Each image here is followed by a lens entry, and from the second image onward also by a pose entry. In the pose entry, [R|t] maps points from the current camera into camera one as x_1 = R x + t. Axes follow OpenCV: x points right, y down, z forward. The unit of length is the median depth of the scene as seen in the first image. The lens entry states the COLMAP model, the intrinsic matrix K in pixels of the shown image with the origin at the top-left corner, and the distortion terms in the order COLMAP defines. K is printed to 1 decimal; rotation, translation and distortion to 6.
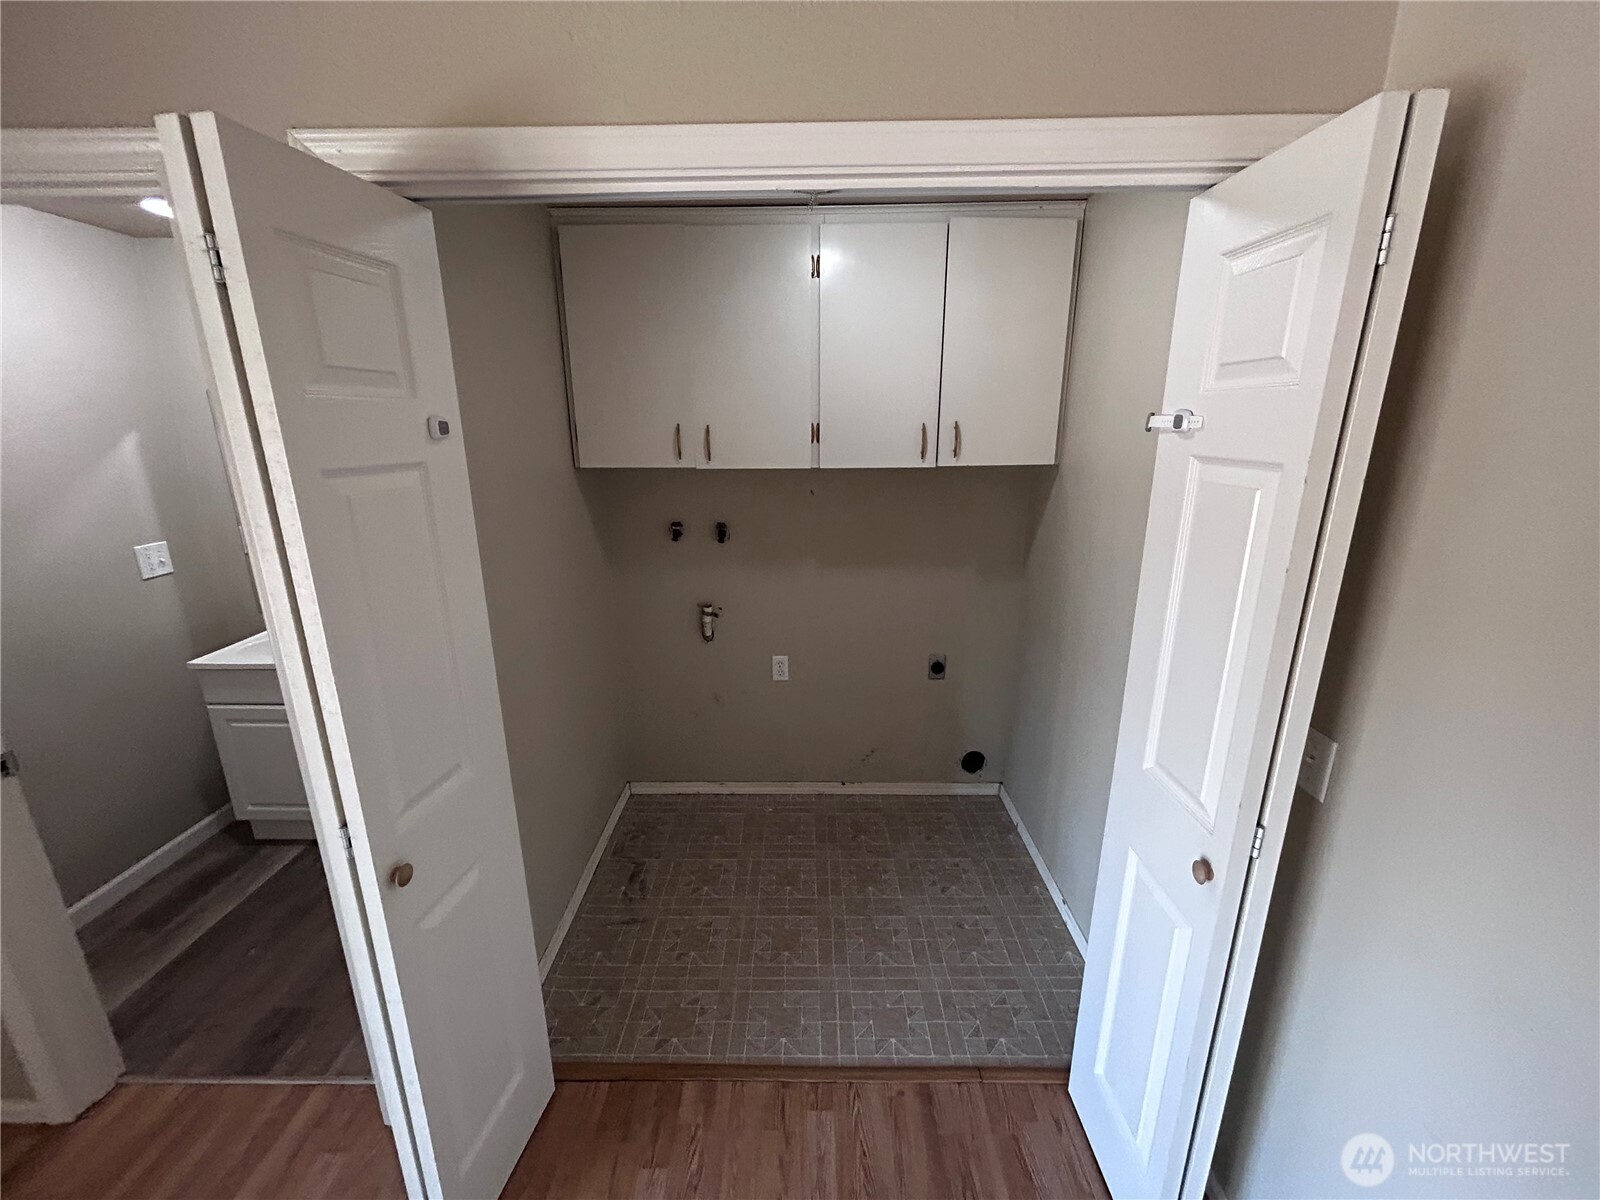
lens RADIAL K [[643.1, 0, 800.0], [0, 643.1, 600.0], [0, 0, 1]] dist [-0.001557, -0.000342]
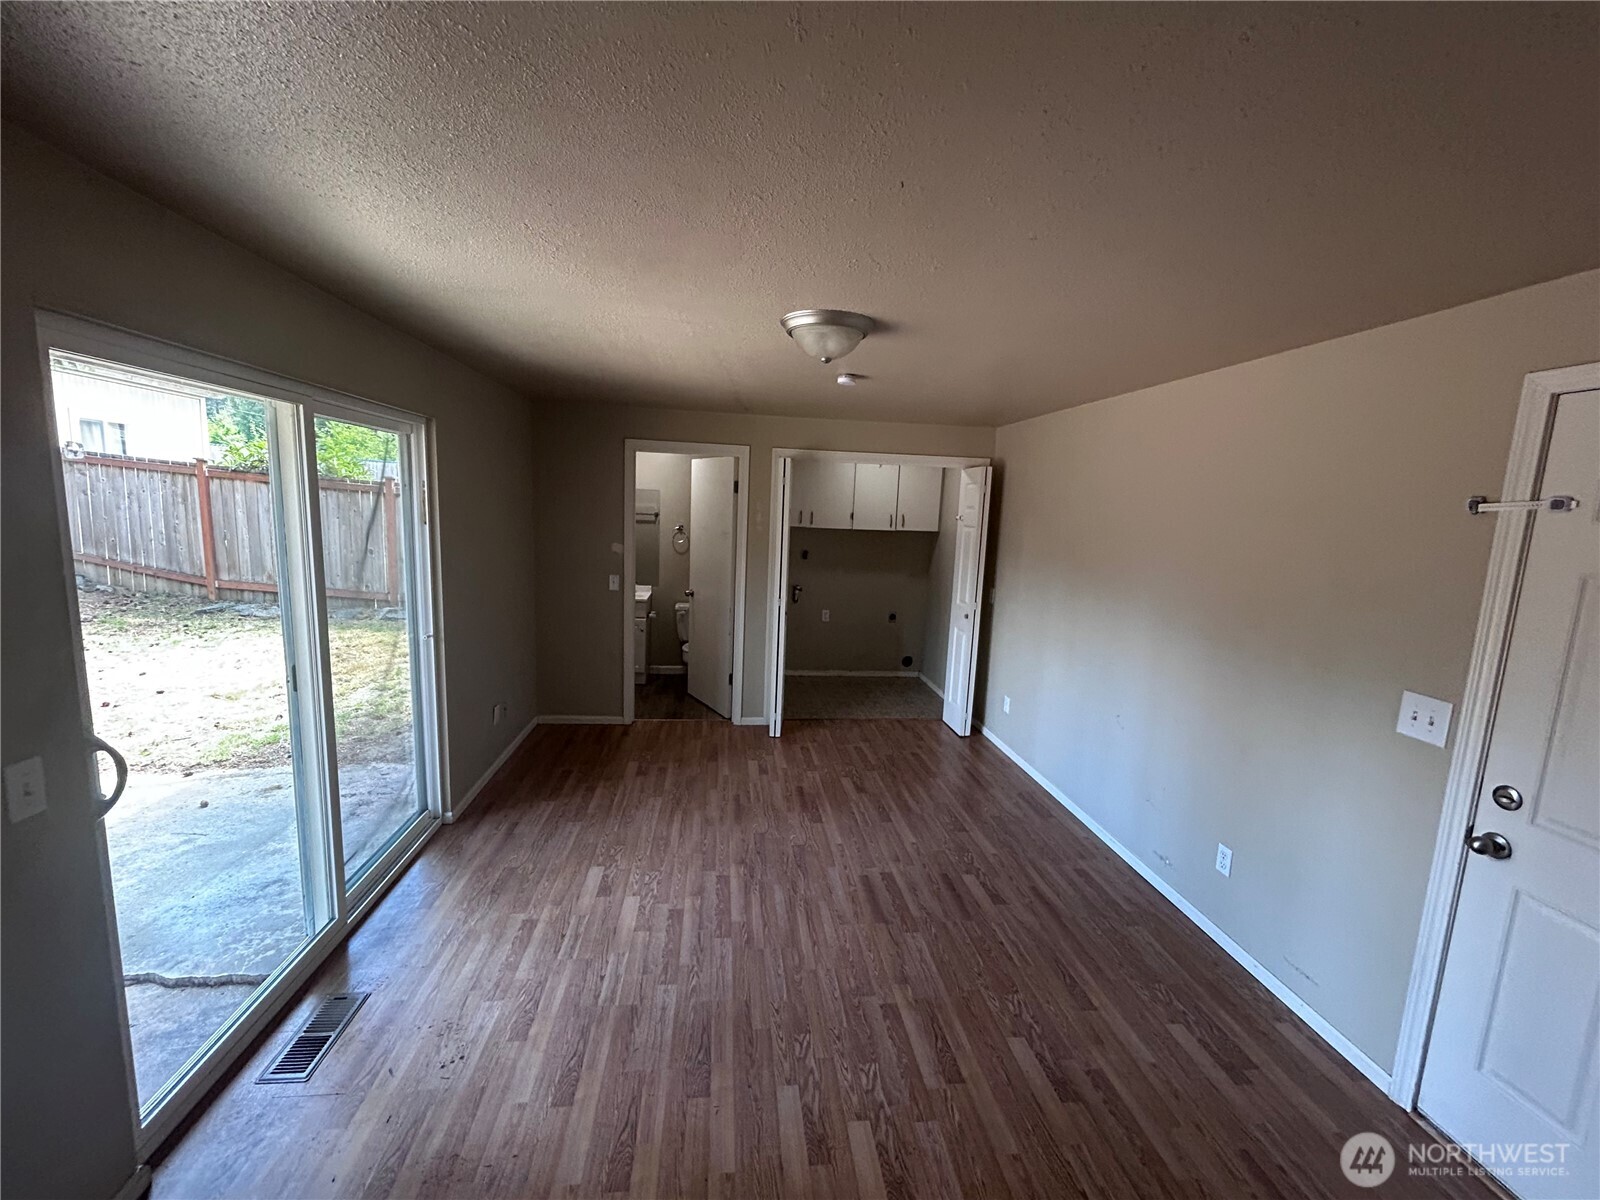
lens RADIAL K [[643.1, 0, 800.0], [0, 643.1, 600.0], [0, 0, 1]] dist [-0.001557, -0.000342]
pose [[0.990868, 0.029382, 0.131592, -0.541089], [-0.012825, 0.992081, -0.124943, 0.431541], [-0.134221, 0.122114, 0.983399, -1.588109]]
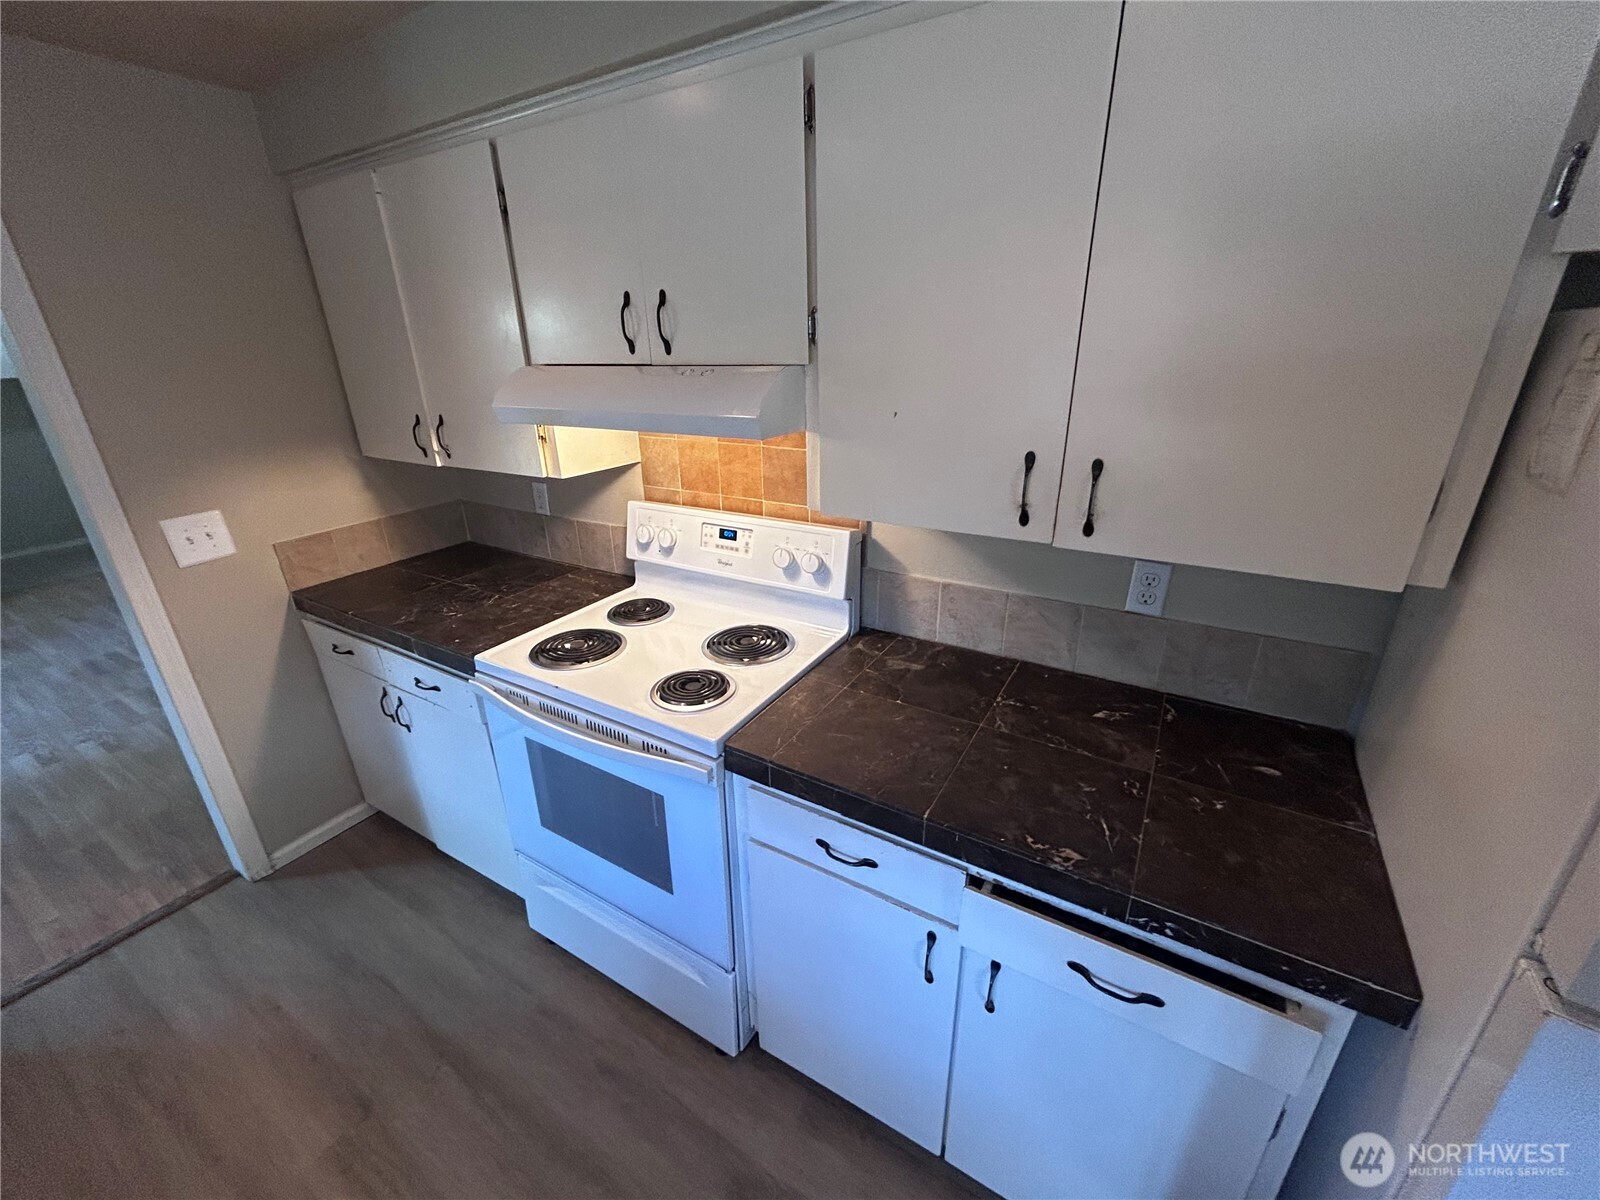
lens RADIAL K [[643.1, 0, 800.0], [0, 643.1, 600.0], [0, 0, 1]] dist [-0.001557, -0.000342]
pose [[0.509073, -0.328811, 0.795442, -0.548804], [0.249193, 0.940880, 0.229450, 0.758241], [-0.823861, 0.081412, 0.560915, -2.718767]]
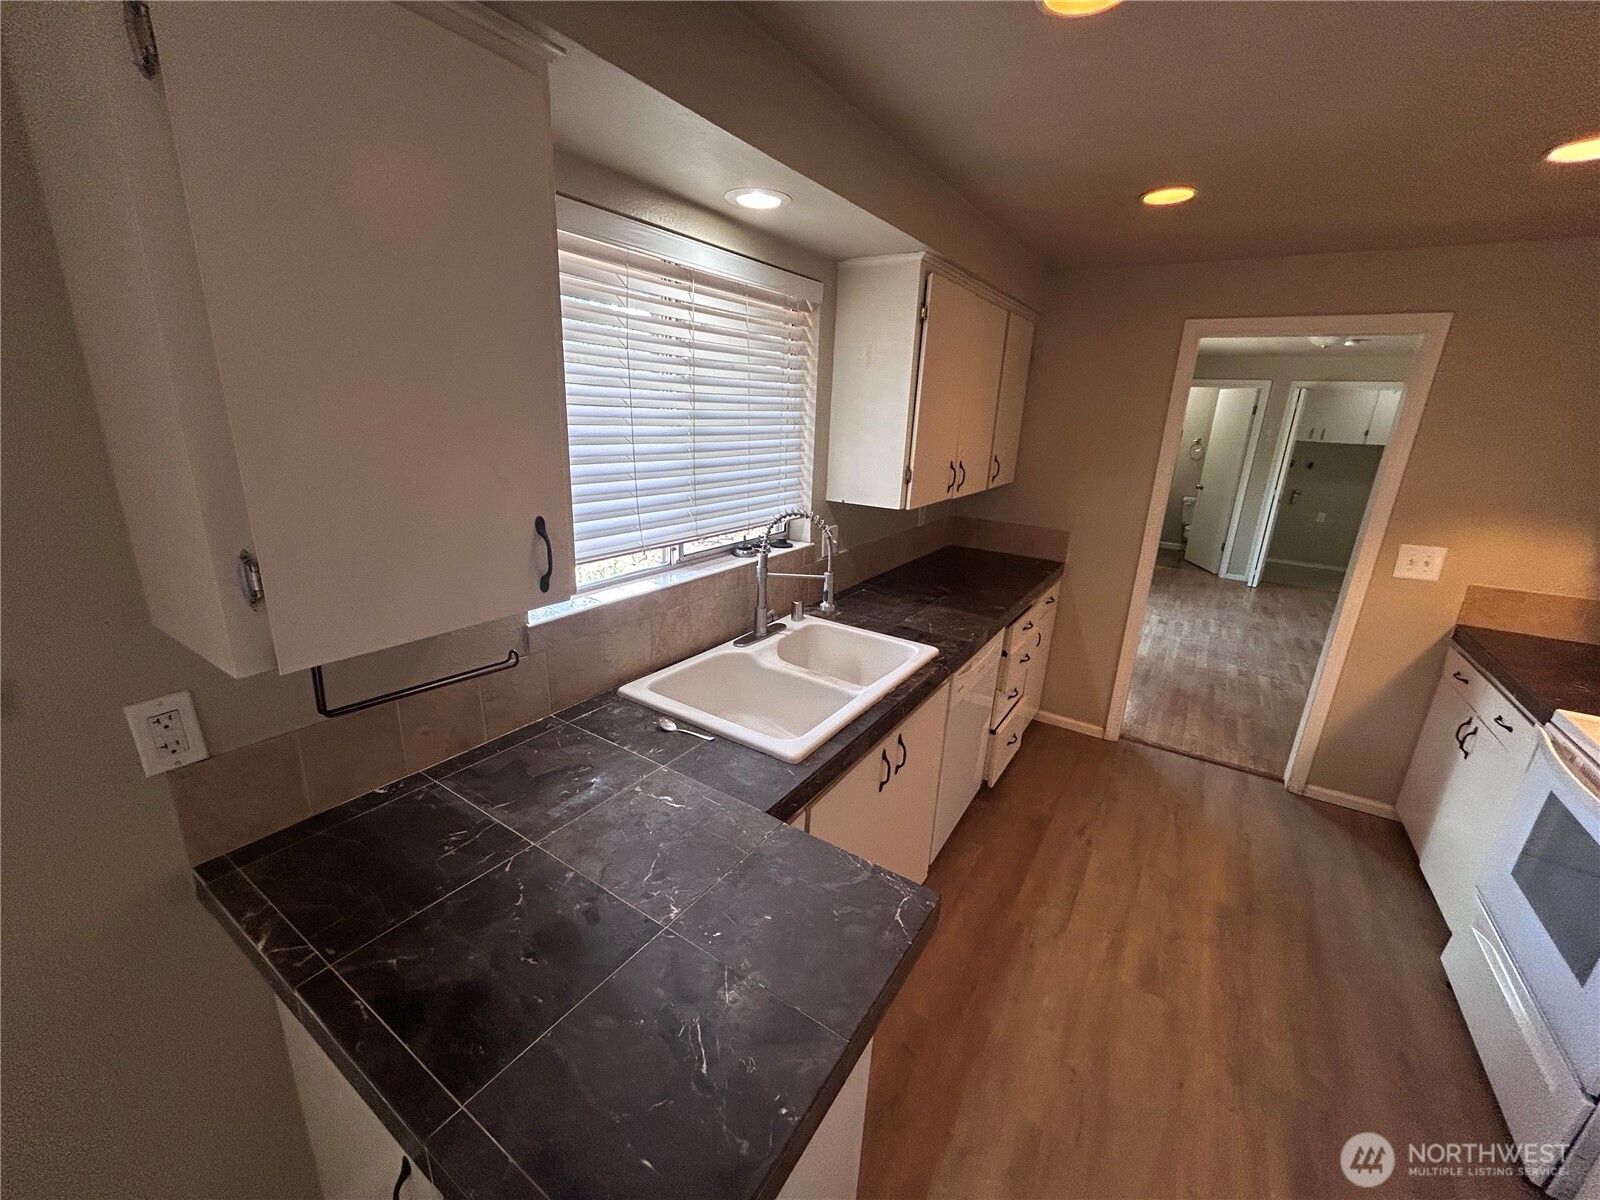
lens RADIAL K [[643.1, 0, 800.0], [0, 643.1, 600.0], [0, 0, 1]] dist [-0.001557, -0.000342]
pose [[0.844641, 0.190296, -0.500370, -0.606843], [-0.183450, 0.980982, 0.063407, 0.877704], [0.502920, 0.038237, 0.863487, -3.174215]]
